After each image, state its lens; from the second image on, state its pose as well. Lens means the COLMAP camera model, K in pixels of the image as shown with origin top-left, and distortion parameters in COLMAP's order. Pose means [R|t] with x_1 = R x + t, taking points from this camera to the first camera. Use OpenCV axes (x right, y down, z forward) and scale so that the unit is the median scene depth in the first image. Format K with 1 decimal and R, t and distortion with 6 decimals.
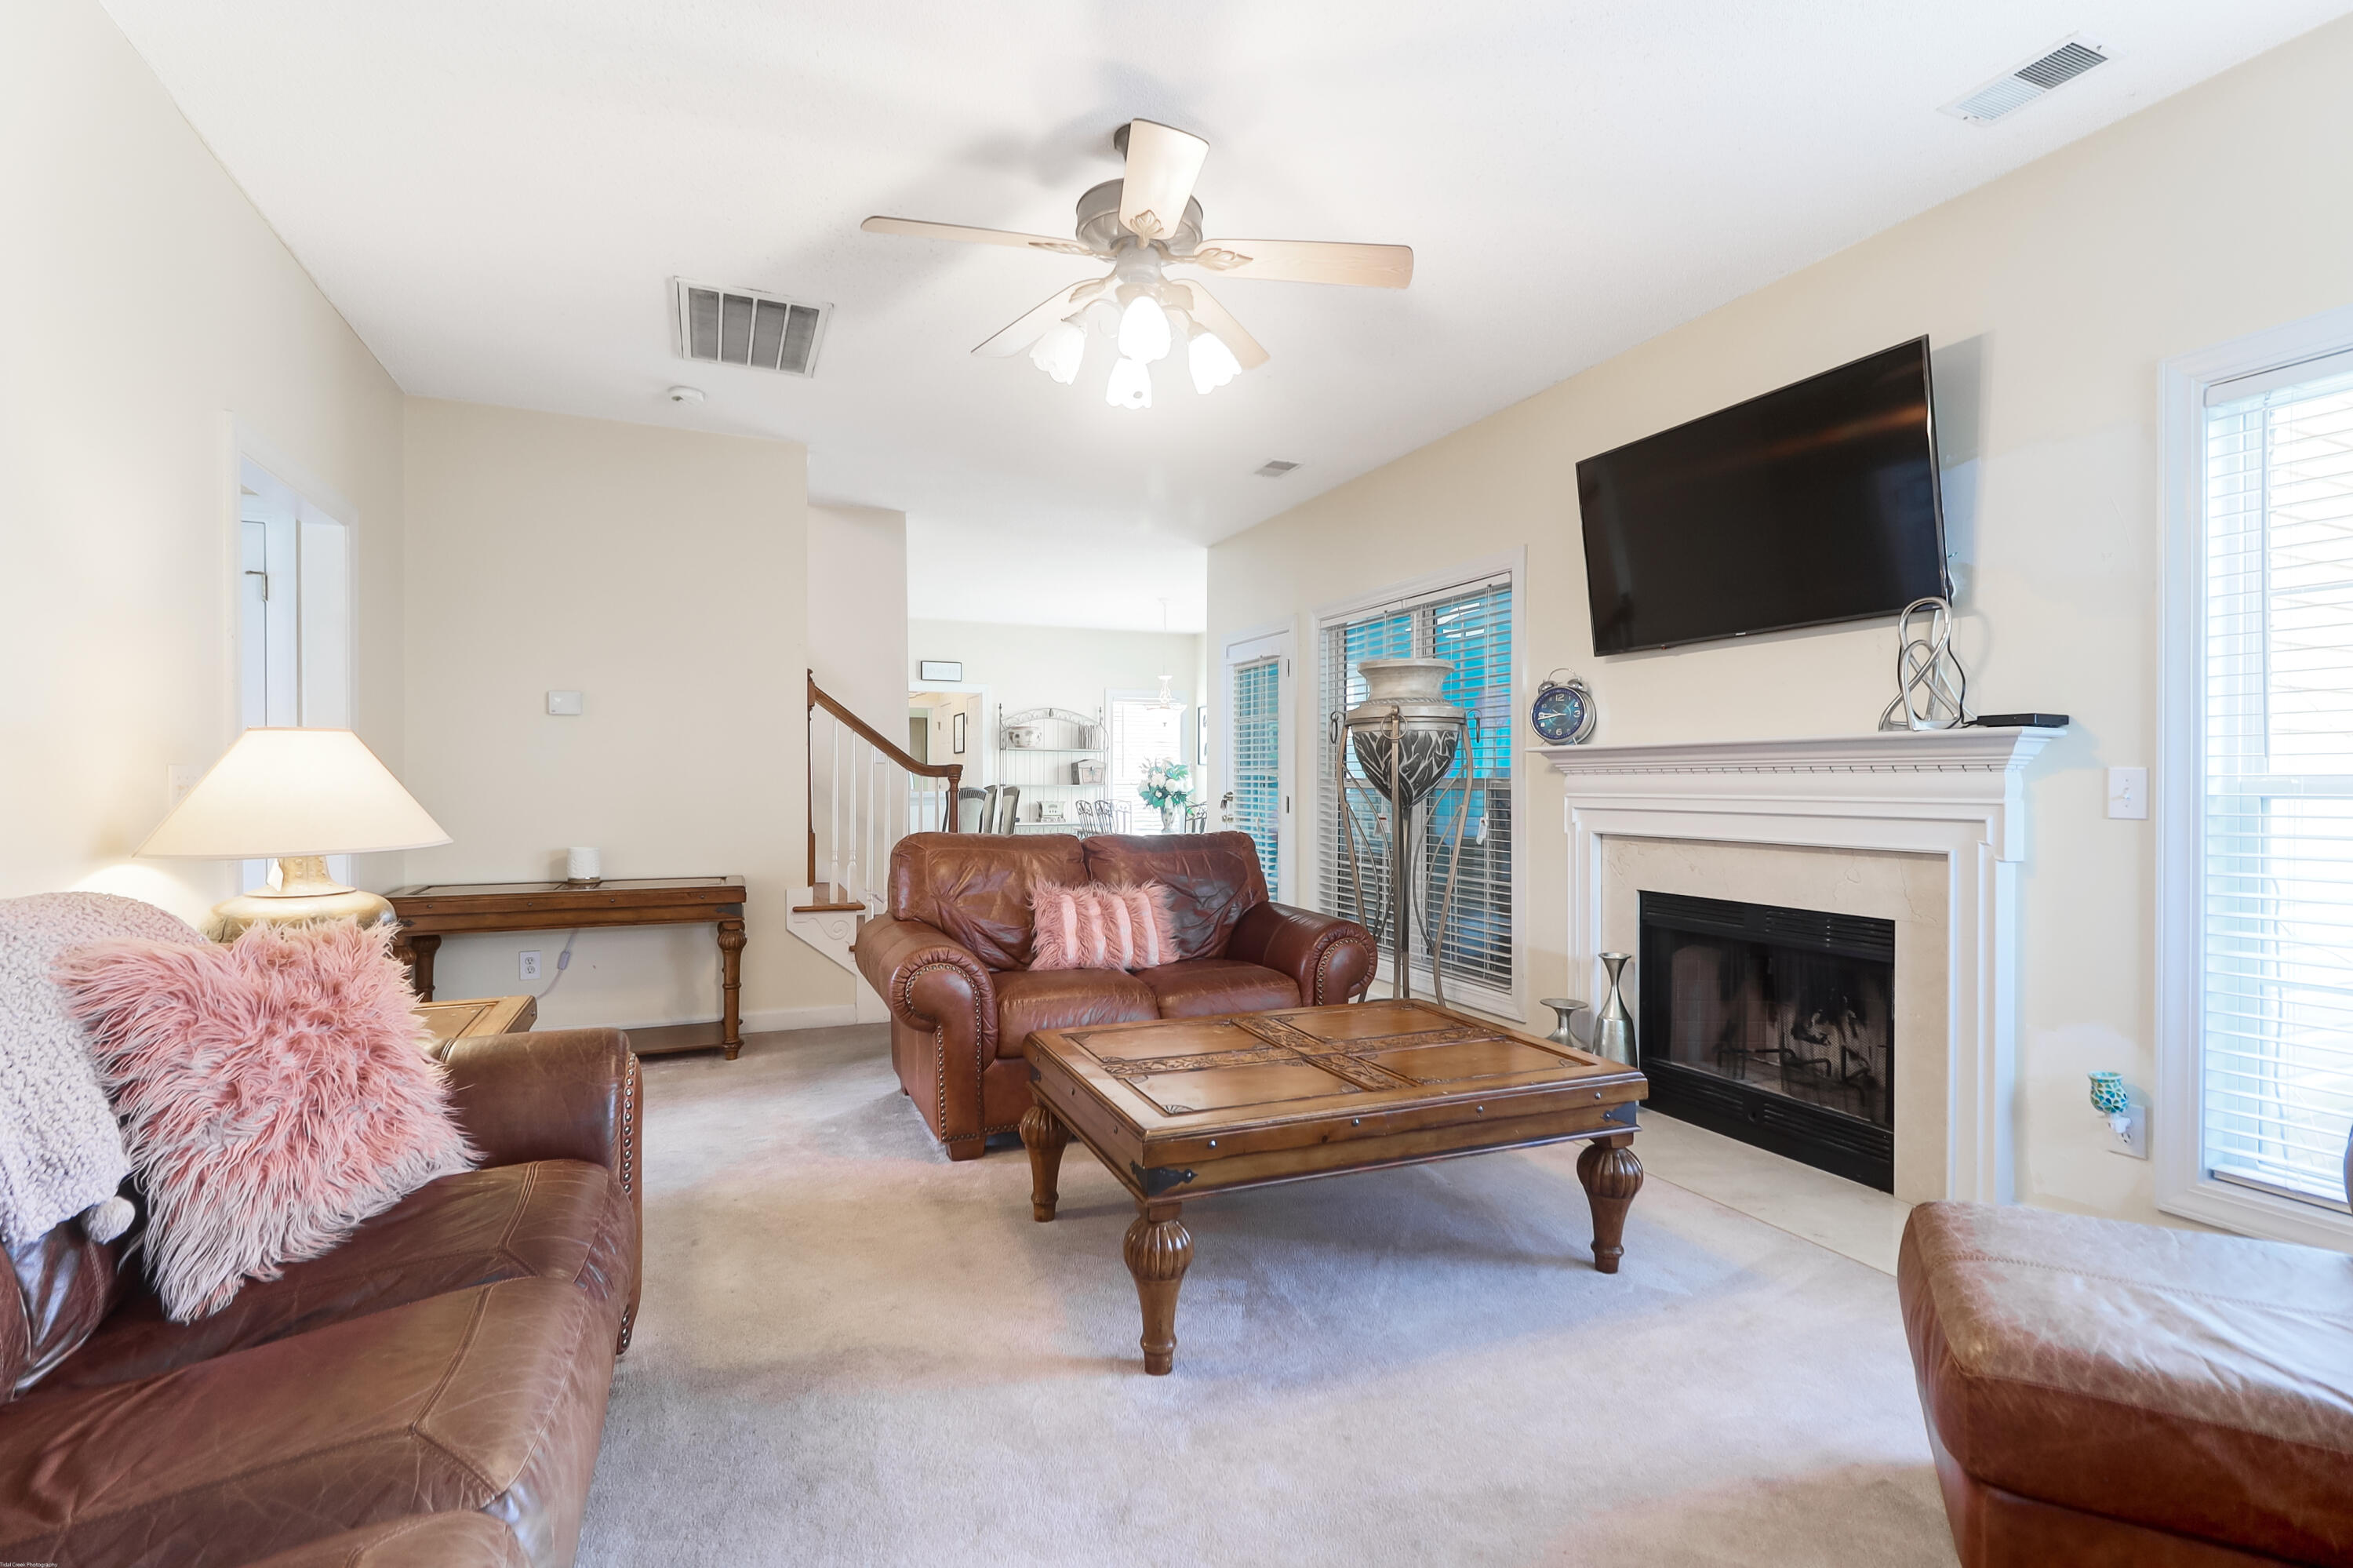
lens RADIAL K [[1084.5, 0, 1176.5], [0, 1084.5, 784.0], [0, 0, 1]] dist [0.016822, -0.011145]
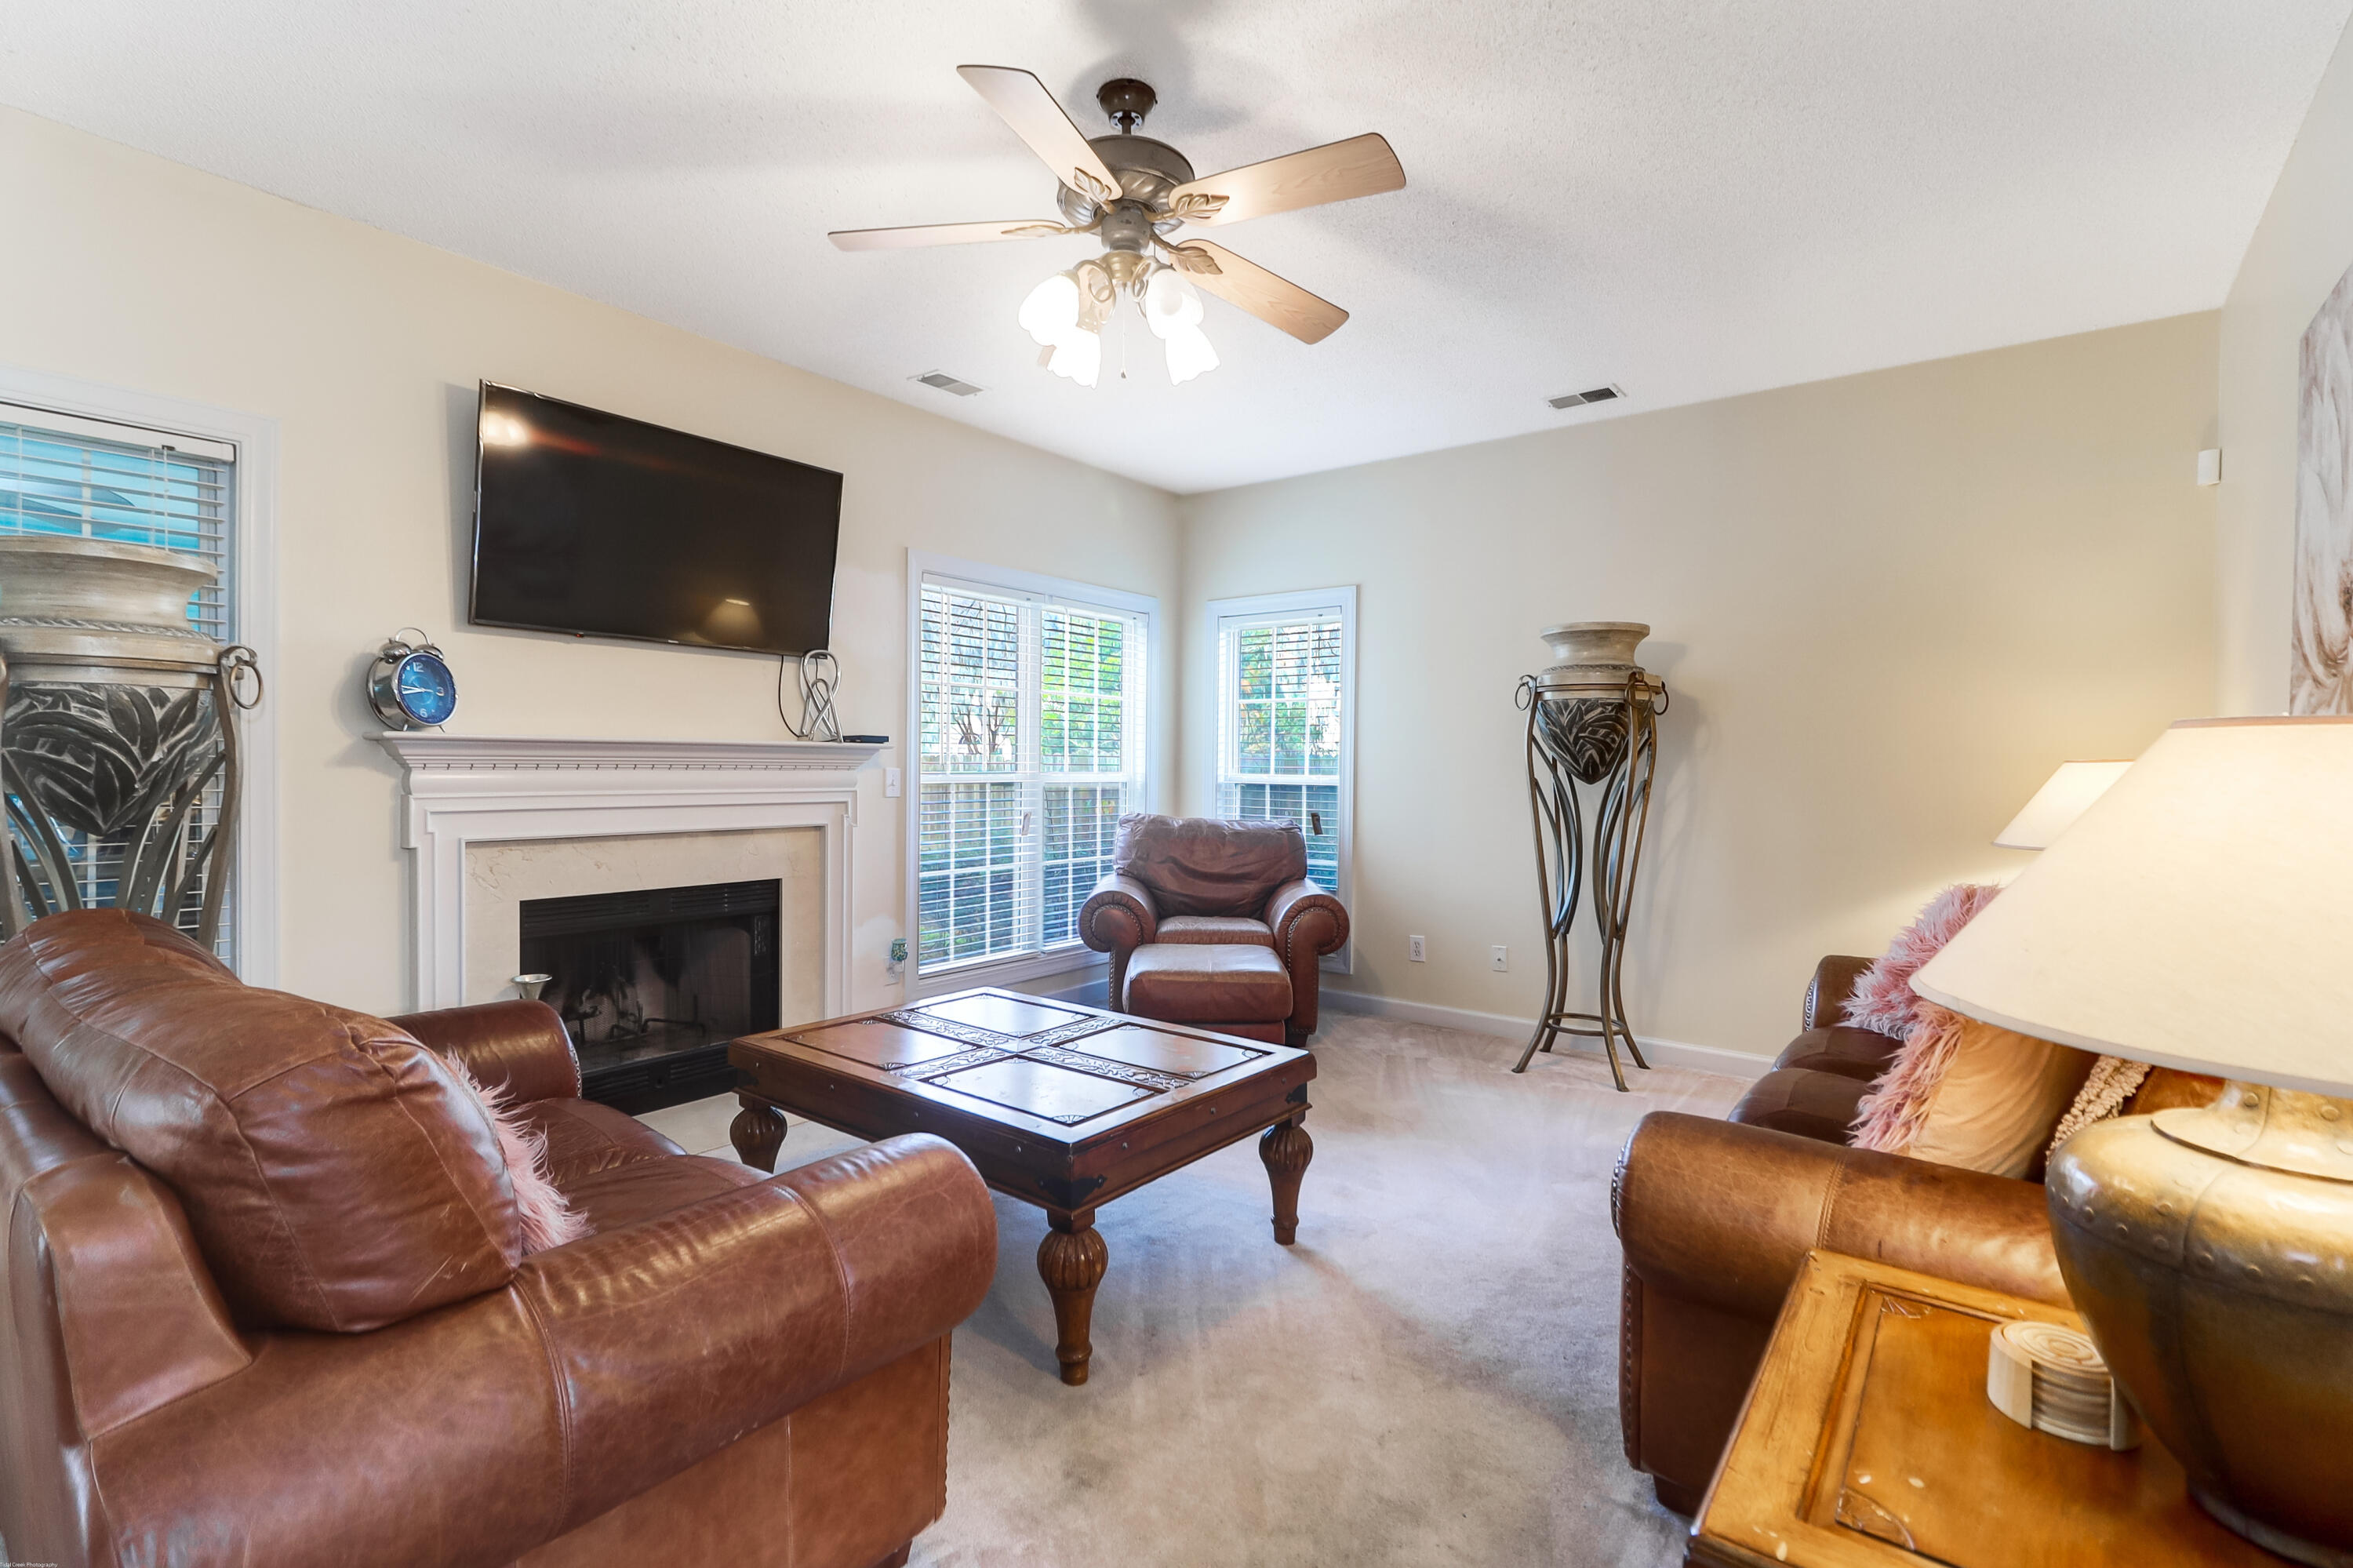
lens RADIAL K [[1084.5, 0, 1176.5], [0, 1084.5, 784.0], [0, 0, 1]] dist [0.016822, -0.011145]
pose [[-0.491863, -0.025017, 0.870313, -0.631161], [-0.012656, 0.999687, 0.021583, -0.024111], [-0.870580, -0.000398, -0.492026, 1.022609]]
